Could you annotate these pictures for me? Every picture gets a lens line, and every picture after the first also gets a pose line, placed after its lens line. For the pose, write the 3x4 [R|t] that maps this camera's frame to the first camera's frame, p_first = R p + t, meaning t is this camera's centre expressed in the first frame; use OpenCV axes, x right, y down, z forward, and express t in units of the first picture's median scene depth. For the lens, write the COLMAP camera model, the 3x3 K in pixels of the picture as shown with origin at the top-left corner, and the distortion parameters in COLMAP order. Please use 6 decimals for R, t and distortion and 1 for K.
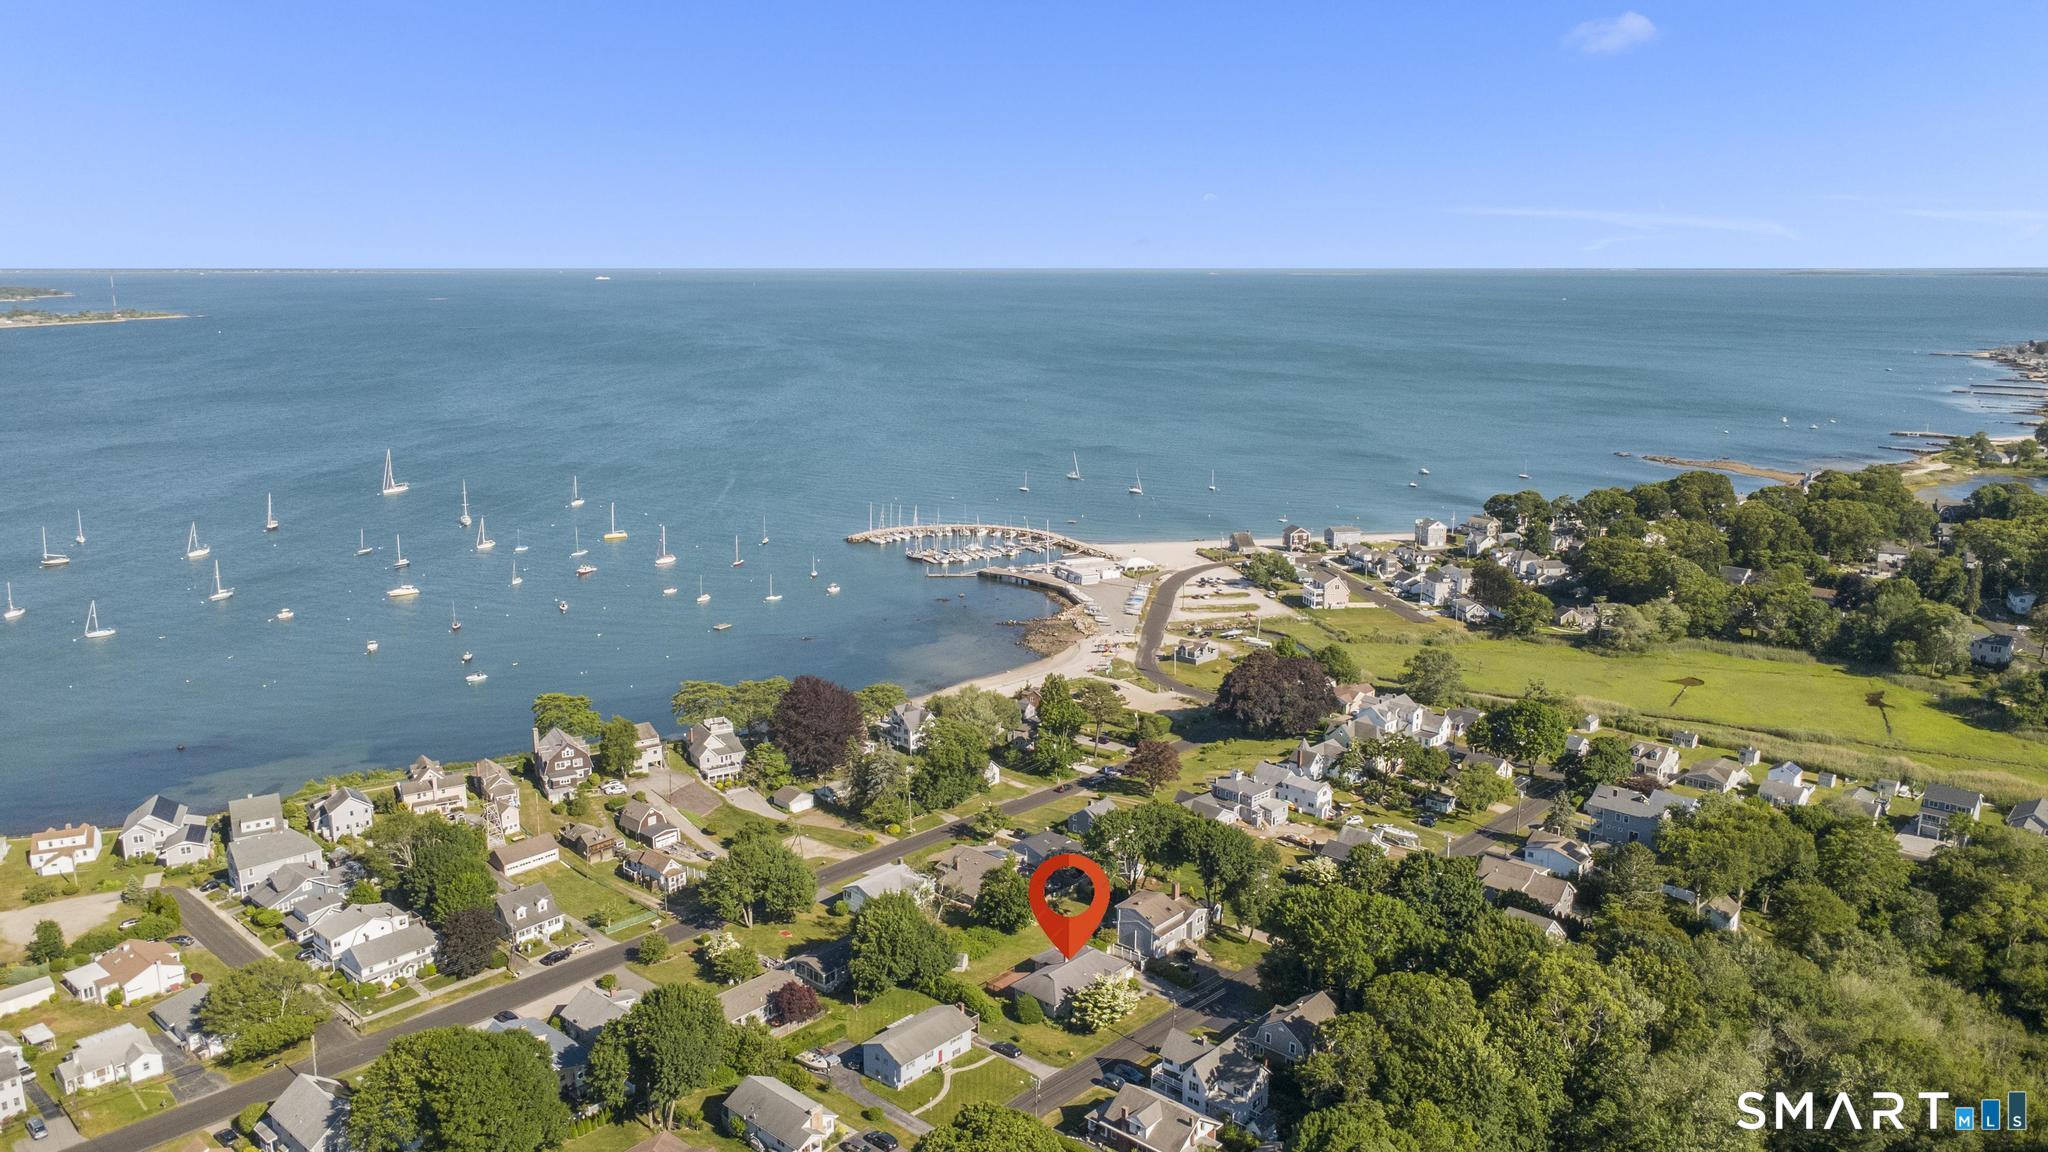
lens RADIAL K [[1481.6, 0, 1024.1], [0, 1481.6, 573.3], [0, 0, 1]] dist [0.013932, -0.014155]
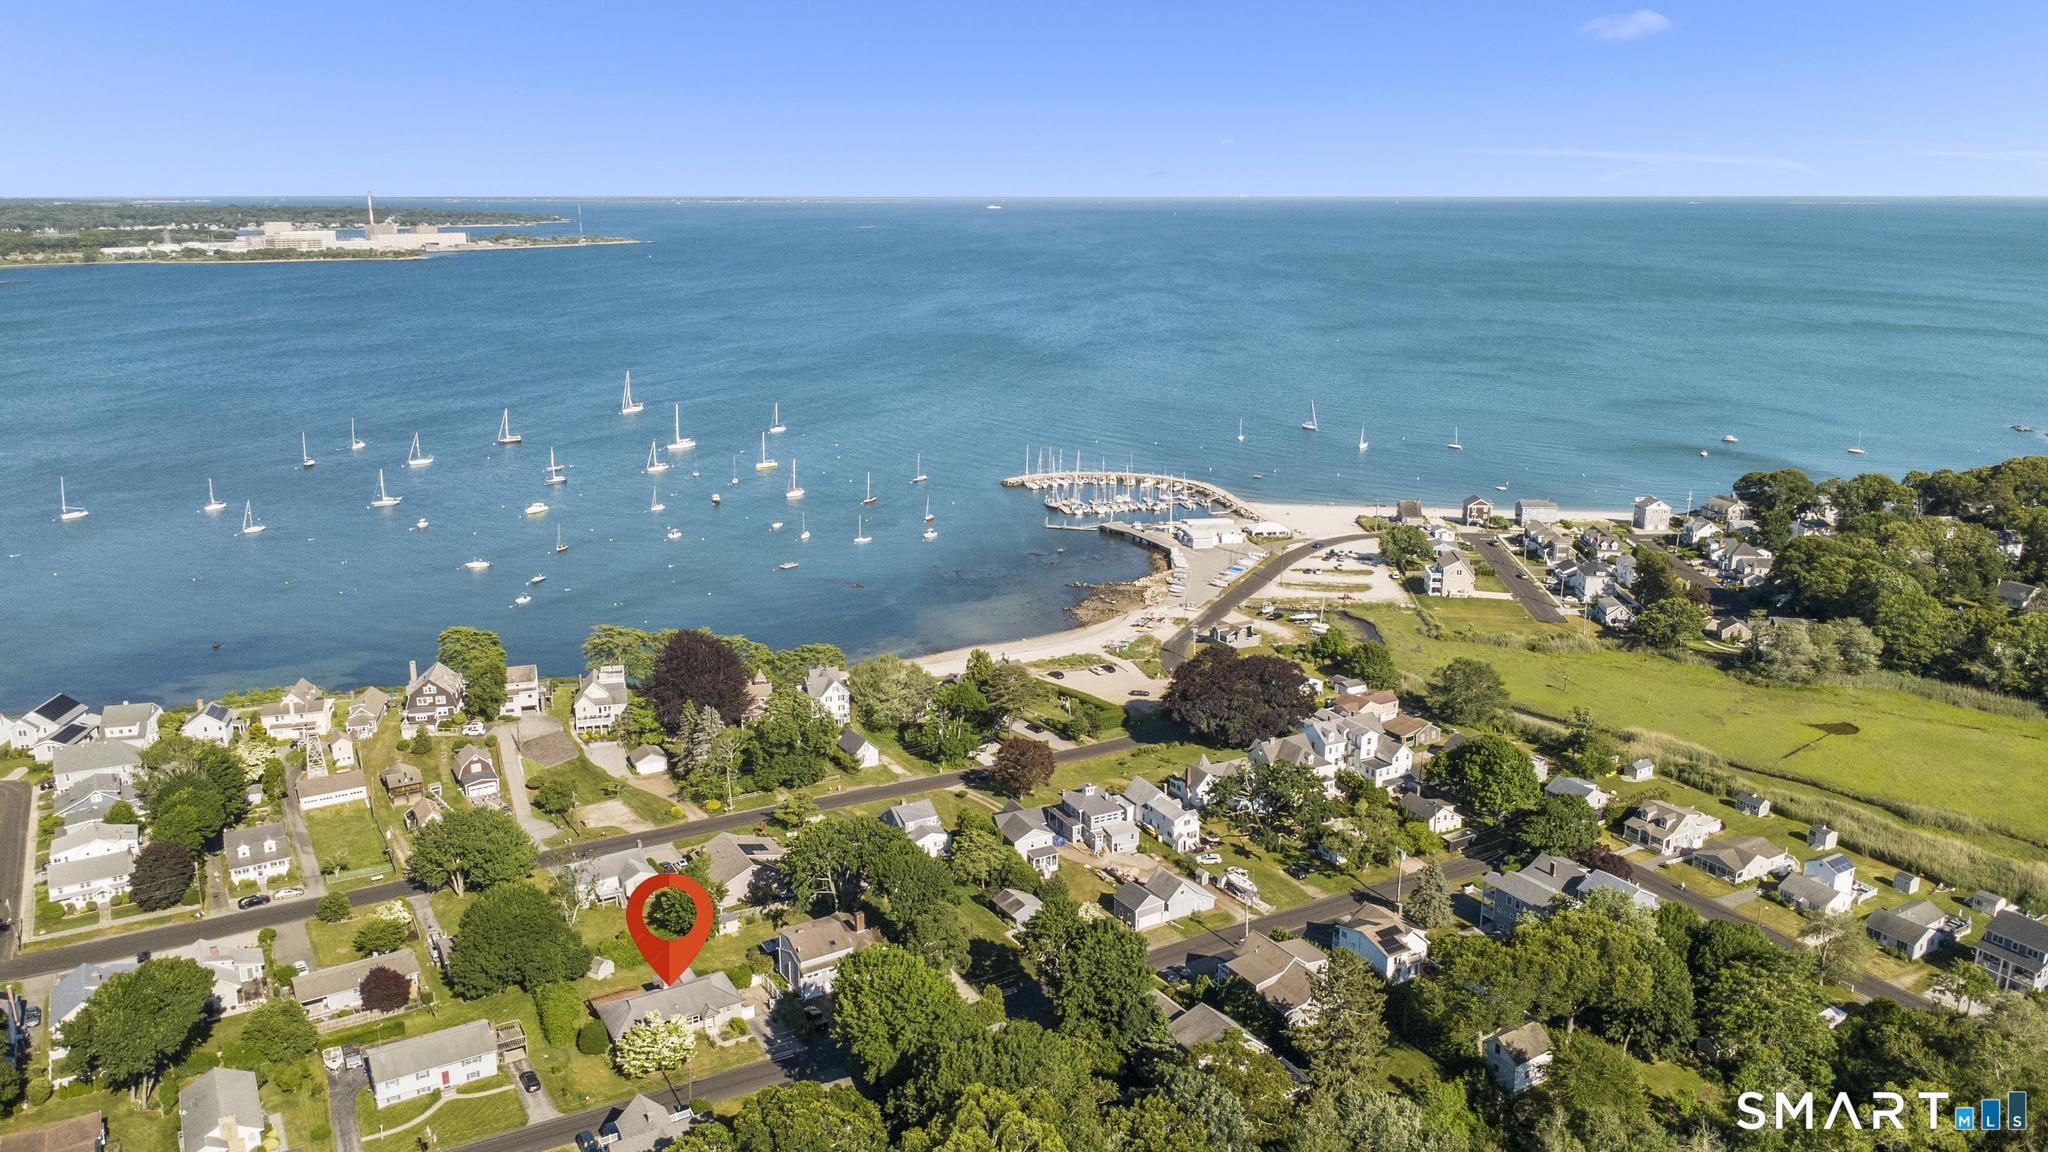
lens RADIAL K [[1481.6, 0, 1022.8], [0, 1481.6, 577.8], [0, 0, 1]] dist [0.013932, -0.014155]
pose [[0.955061, 0.075143, -0.286726, 0.286067], [-0.061291, 0.996491, 0.056995, -0.027832], [0.290003, -0.036860, 0.956316, 0.138647]]
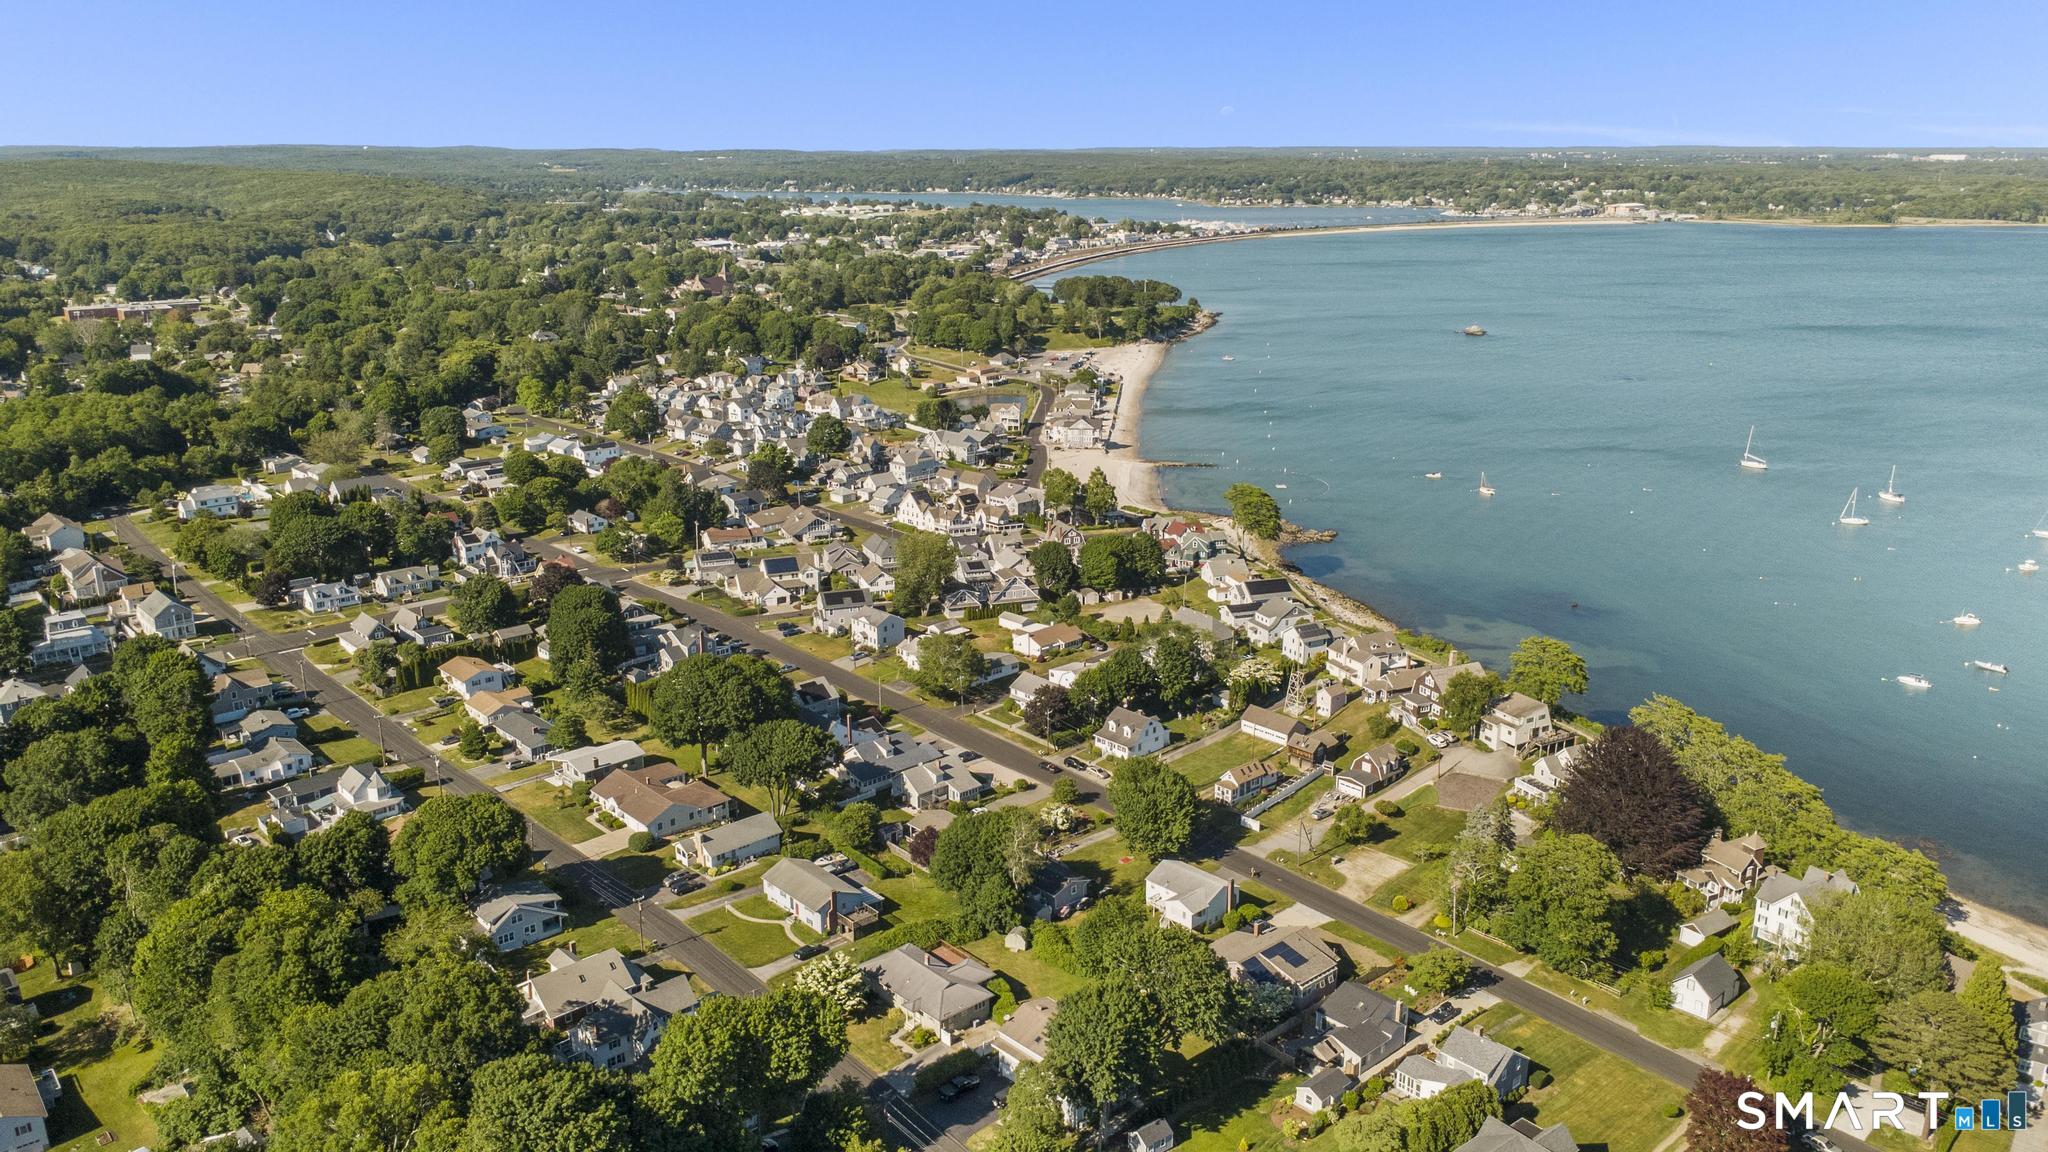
lens RADIAL K [[1481.6, 0, 1024.2], [0, 1481.6, 576.0], [0, 0, 1]] dist [0.013932, -0.014155]
pose [[-0.105736, 0.279263, -0.954375, 0.479086], [-0.197431, 0.934753, 0.295395, -0.134455], [0.974598, 0.219657, -0.043702, 0.637259]]
